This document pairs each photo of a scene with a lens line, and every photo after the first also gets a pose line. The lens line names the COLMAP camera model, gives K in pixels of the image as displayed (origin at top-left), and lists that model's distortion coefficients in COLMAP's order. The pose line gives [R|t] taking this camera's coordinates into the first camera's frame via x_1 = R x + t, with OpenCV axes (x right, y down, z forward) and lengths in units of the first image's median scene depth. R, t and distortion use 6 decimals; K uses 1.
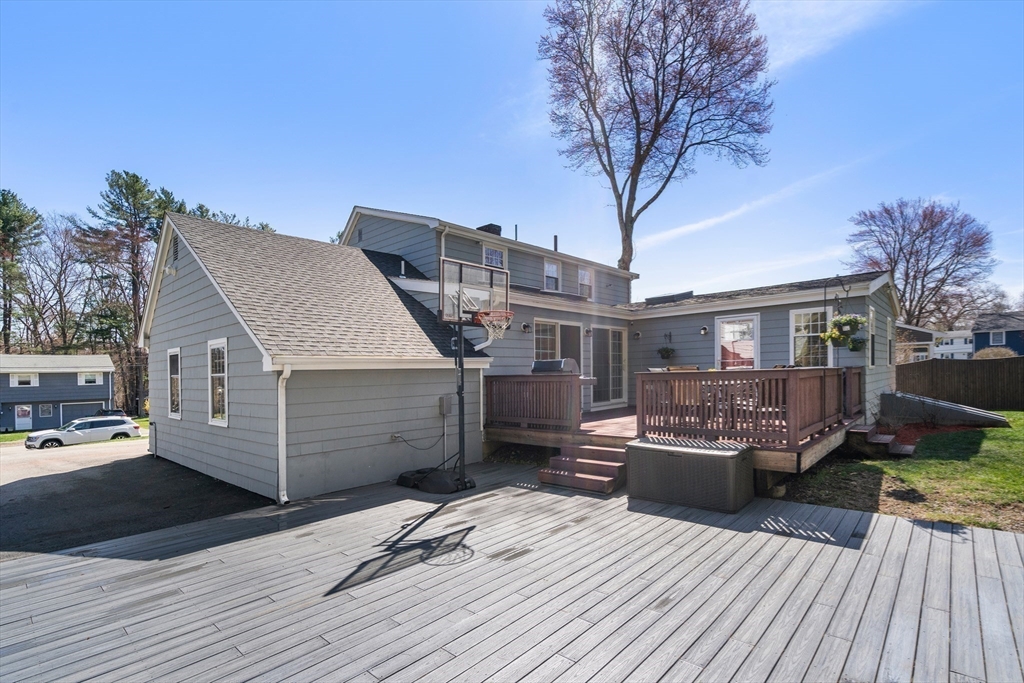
lens RADIAL K [[471.4, 0, 516.0], [0, 471.4, 366.3], [0, 0, 1]] dist [-0.009435, 0.000311]
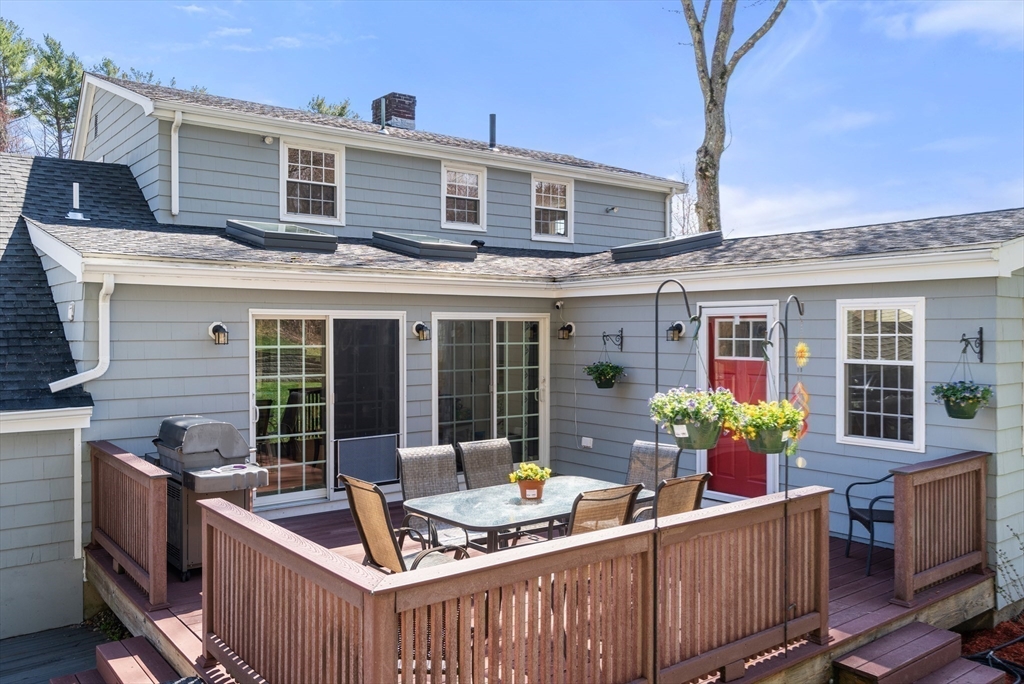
lens RADIAL K [[795.5, 0, 507.4], [0, 795.5, 329.2], [0, 0, 1]] dist [0.003526, -0.003608]
pose [[0.985507, 0.021518, -0.168263, 0.386072], [-0.019075, 0.999688, 0.016117, -0.091712], [0.168557, -0.012674, 0.985610, 0.237647]]
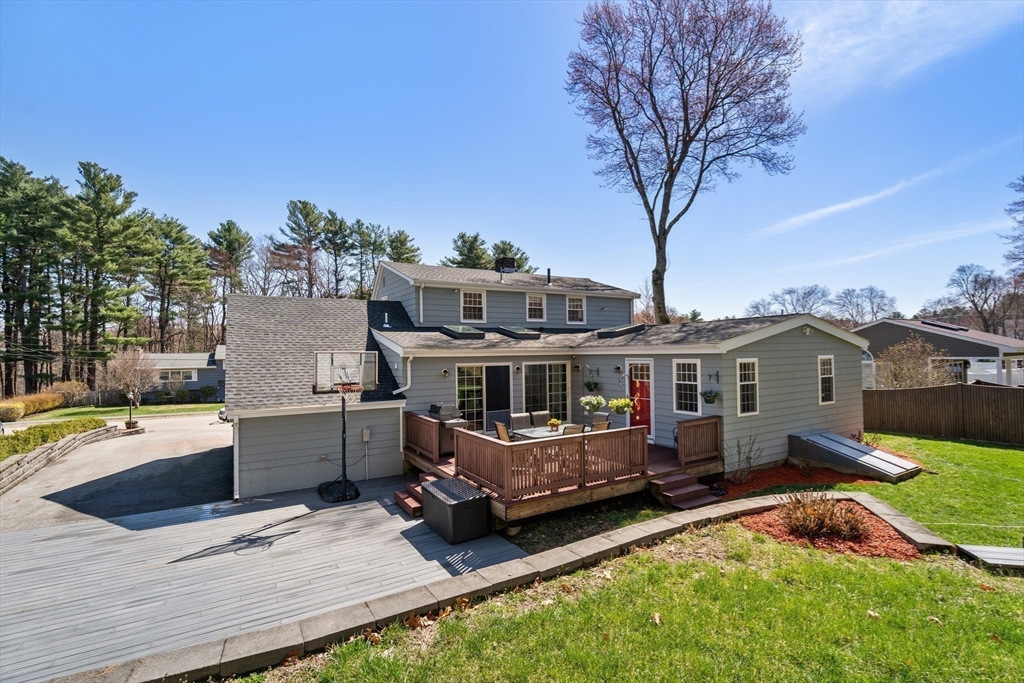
lens RADIAL K [[453.0, 0, 512.0], [0, 453.0, 341.5], [0, 0, 1]] dist [-0.013136, 0.000309]
pose [[0.957320, 0.001733, -0.289024, 0.493464], [-0.003570, 0.999977, -0.005826, -0.142837], [0.289007, 0.006609, 0.957304, -0.129161]]
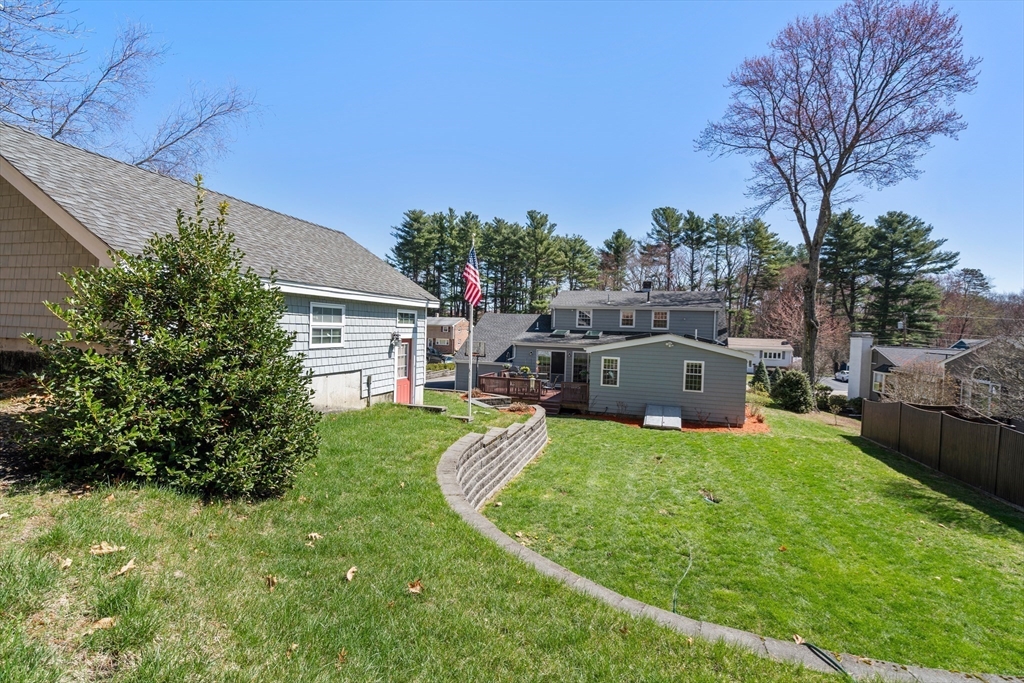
lens RADIAL K [[453.0, 0, 512.0], [0, 453.0, 341.5], [0, 0, 1]] dist [-0.013136, 0.000309]
pose [[0.381898, 0.065446, -0.921885, 2.243521], [-0.032738, 0.997822, 0.057274, -0.268995], [0.923625, 0.008308, 0.383208, -0.163940]]
